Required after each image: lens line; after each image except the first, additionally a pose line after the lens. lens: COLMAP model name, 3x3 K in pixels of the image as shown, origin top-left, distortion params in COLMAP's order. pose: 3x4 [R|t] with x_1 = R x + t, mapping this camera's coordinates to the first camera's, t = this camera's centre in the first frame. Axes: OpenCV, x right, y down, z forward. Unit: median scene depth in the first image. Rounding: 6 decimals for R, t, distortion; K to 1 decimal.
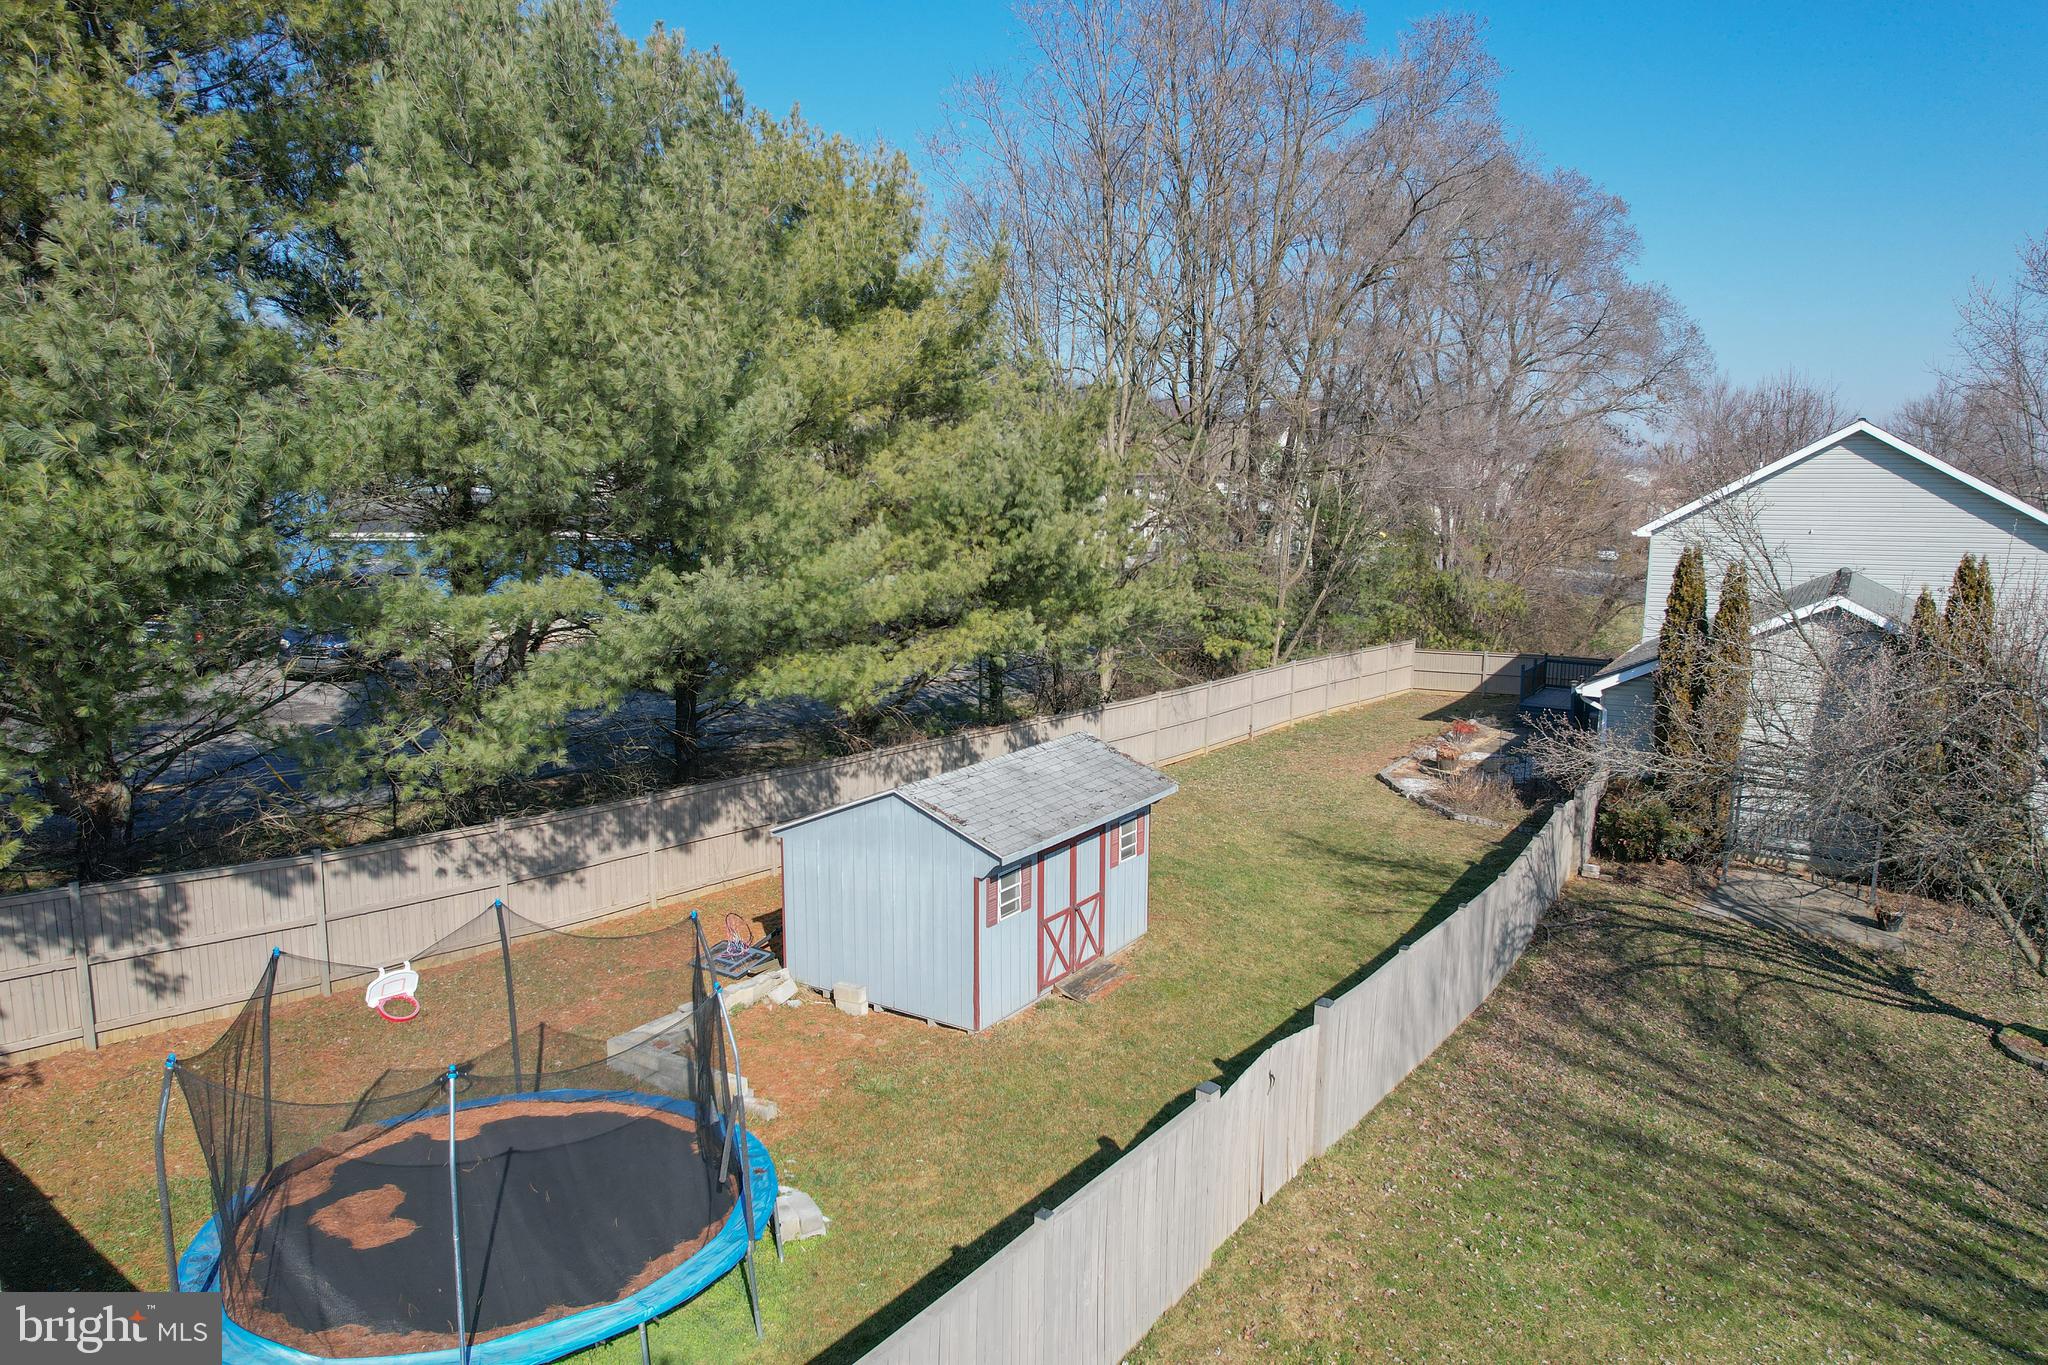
lens RADIAL K [[1279.2, 0, 1025.7], [0, 1279.2, 683.0], [0, 0, 1]] dist [-0.024742, 0.016043]
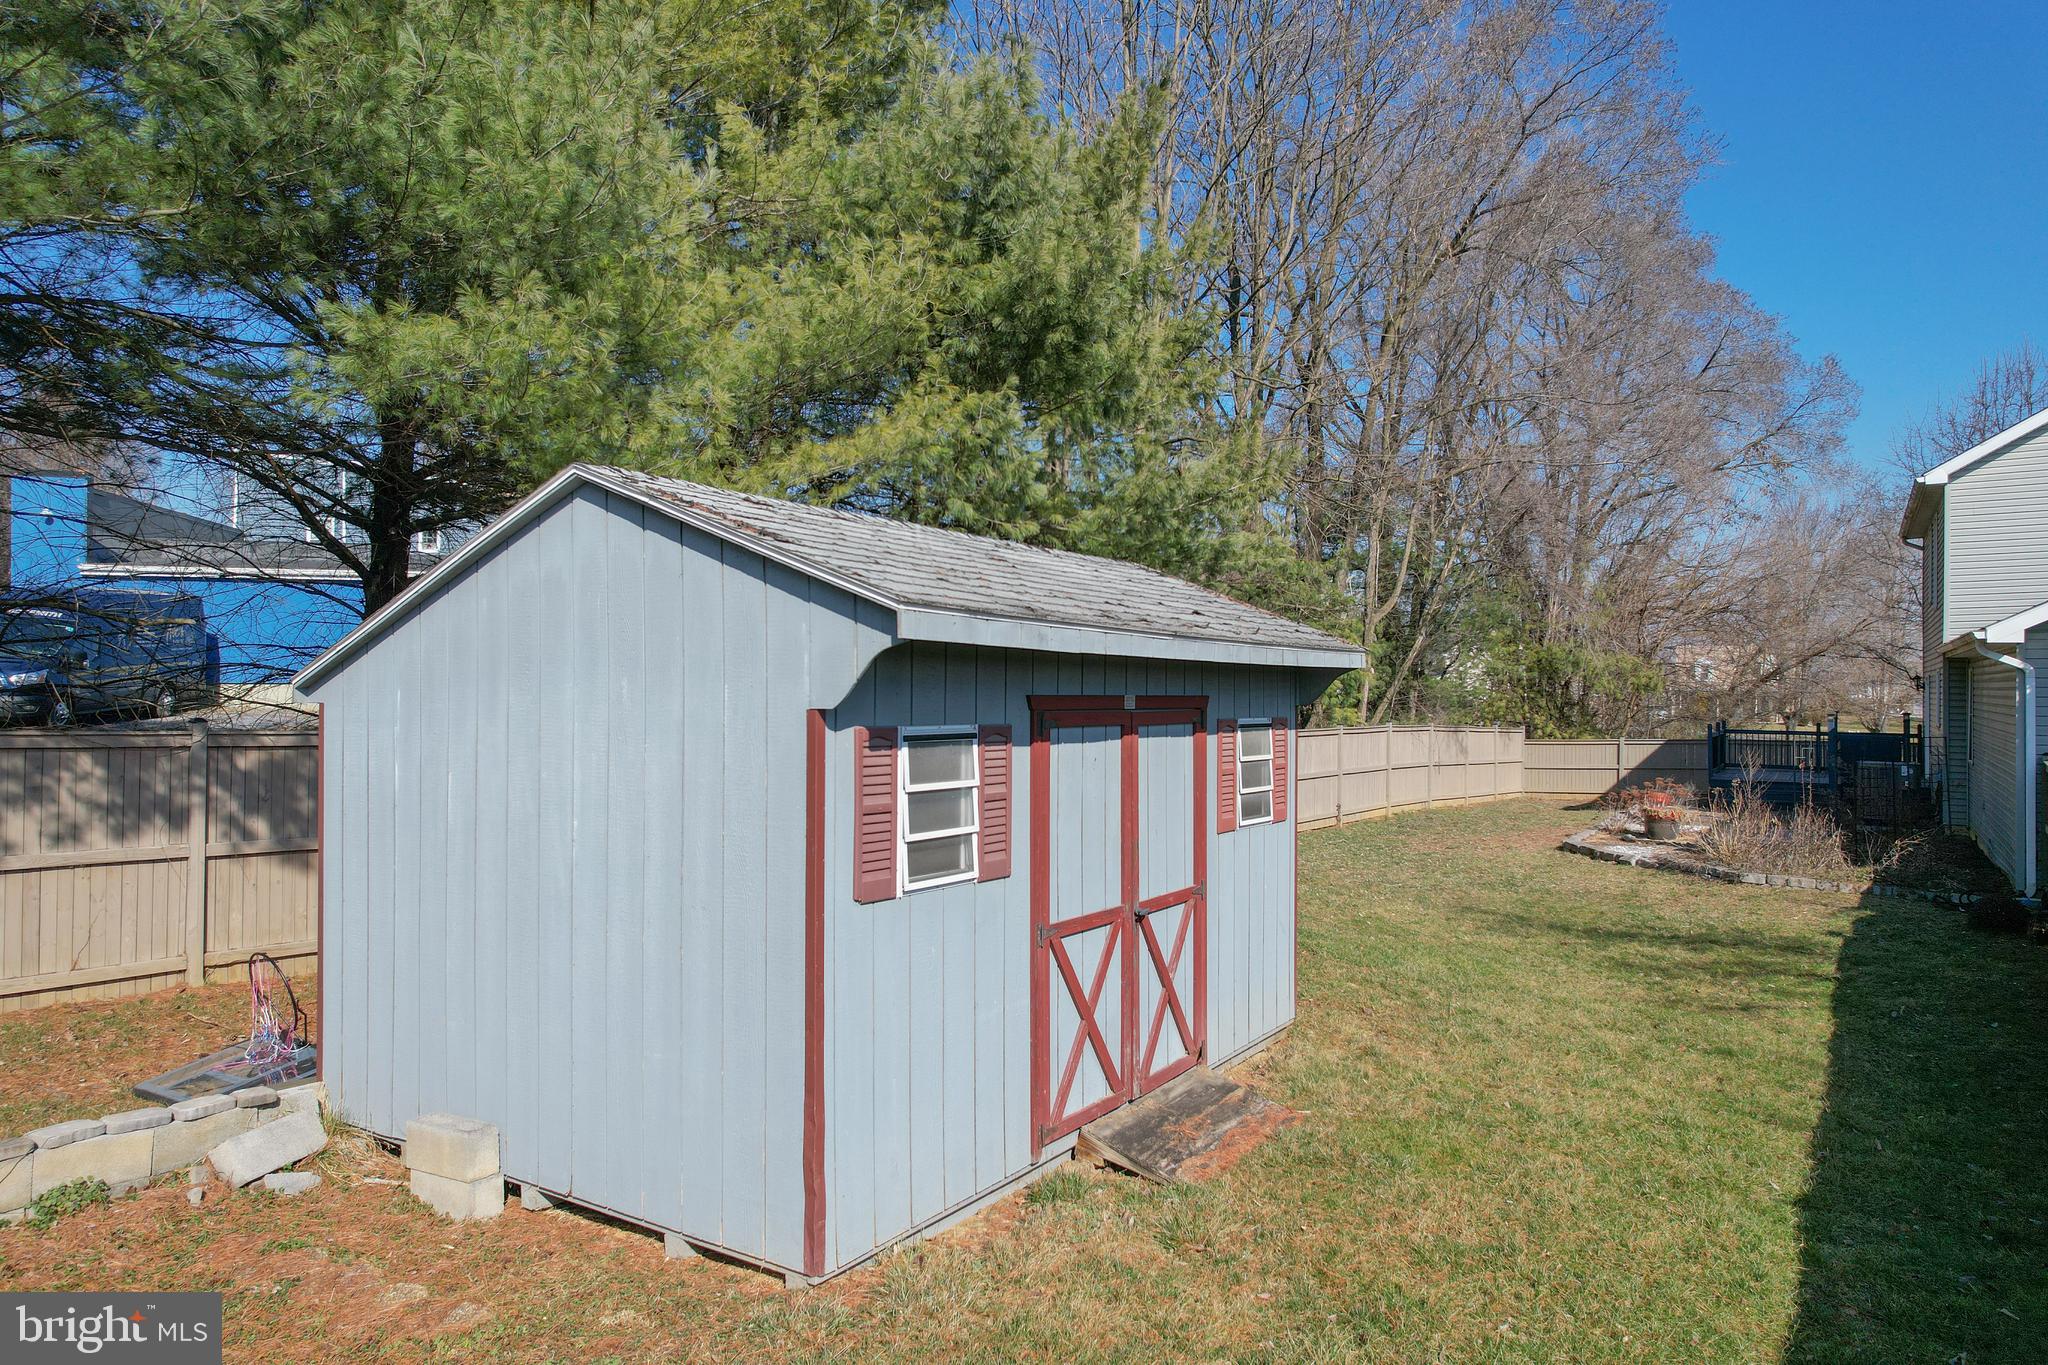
lens RADIAL K [[1279.2, 0, 1025.5], [0, 1279.2, 689.2], [0, 0, 1]] dist [-0.024742, 0.016043]
pose [[0.999998, -0.001509, -0.001003, 0.007831], [0.001336, 0.988102, -0.153791, 0.166633], [0.001223, 0.153789, 0.988103, 0.623816]]
